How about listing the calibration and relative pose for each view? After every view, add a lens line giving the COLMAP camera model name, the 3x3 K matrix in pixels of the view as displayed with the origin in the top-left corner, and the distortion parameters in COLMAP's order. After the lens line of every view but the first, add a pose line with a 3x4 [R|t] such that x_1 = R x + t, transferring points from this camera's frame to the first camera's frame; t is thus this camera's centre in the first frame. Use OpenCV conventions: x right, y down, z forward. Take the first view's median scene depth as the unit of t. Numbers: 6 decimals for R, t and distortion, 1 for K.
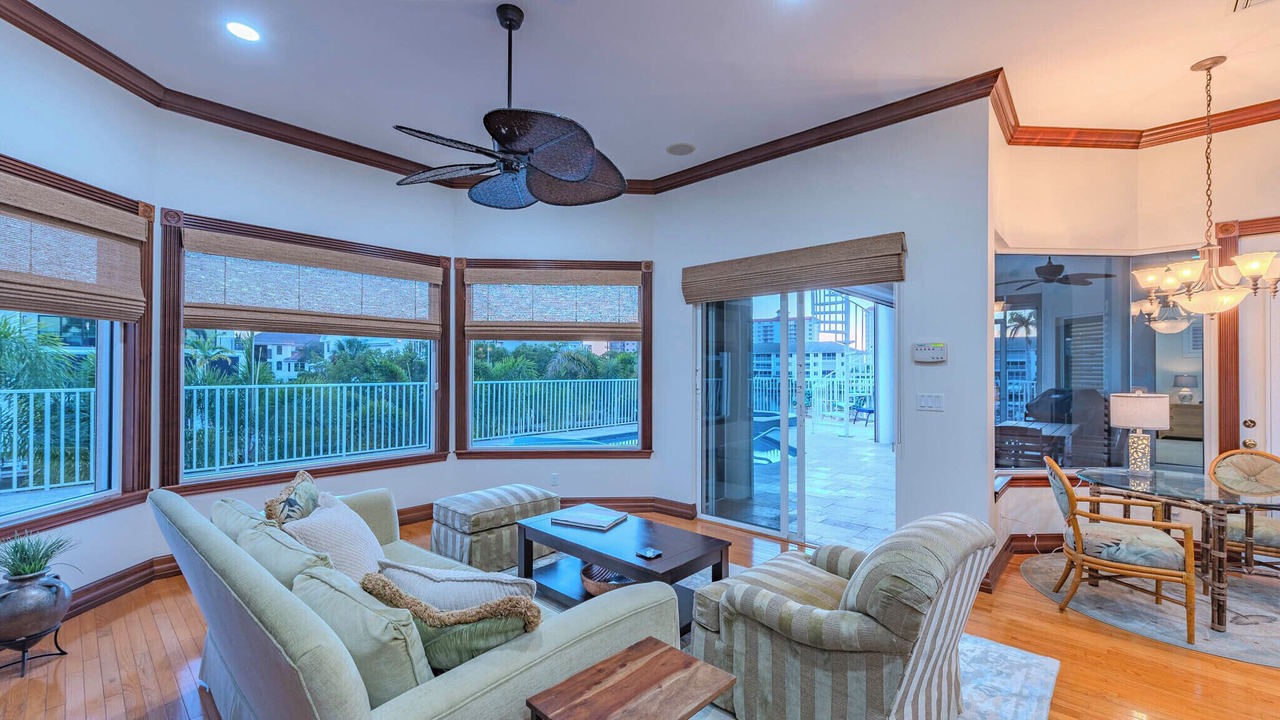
lens RADIAL K [[527.5, 0, 648.5], [0, 527.5, 364.0], [0, 0, 1]] dist [0.001678, -0.000511]
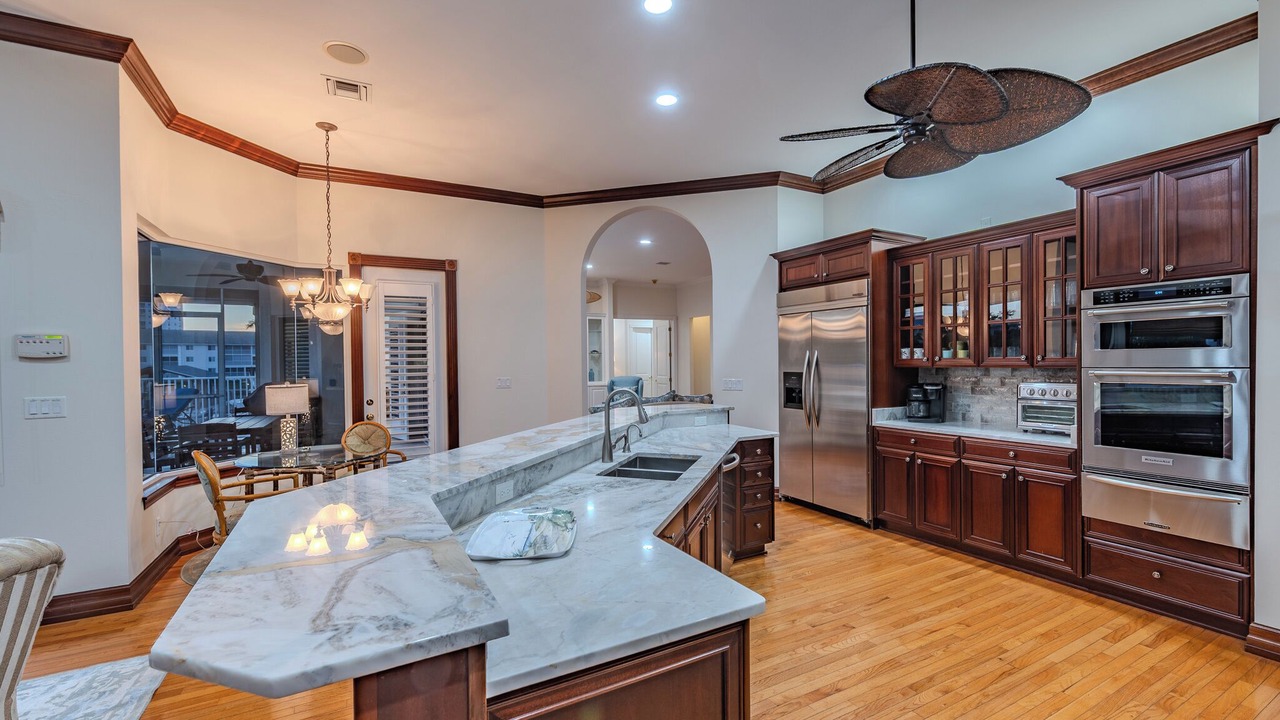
lens RADIAL K [[527.5, 0, 634.5], [0, 527.5, 366.4], [0, 0, 1]] dist [0.001678, -0.000511]
pose [[0.336351, -0.016270, 0.941596, 0.071480], [0.003225, 0.999865, 0.016125, -0.000584], [-0.941731, -0.002387, 0.336358, -0.115233]]
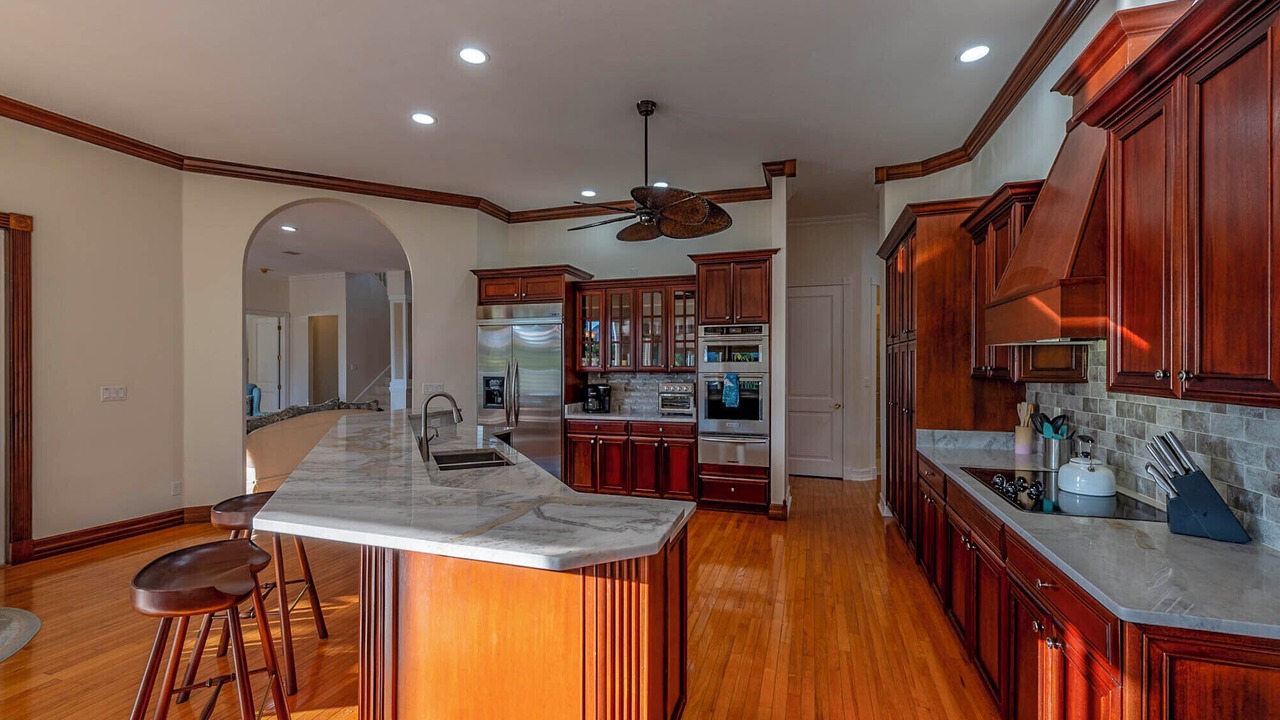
lens RADIAL K [[527.5, 0, 628.4], [0, 527.5, 369.6], [0, 0, 1]] dist [0.001678, -0.000511]
pose [[-0.389148, -0.012377, 0.921092, -0.085237], [-0.009068, 0.999913, 0.009605, -0.002049], [-0.921131, -0.004615, -0.389226, 0.184506]]
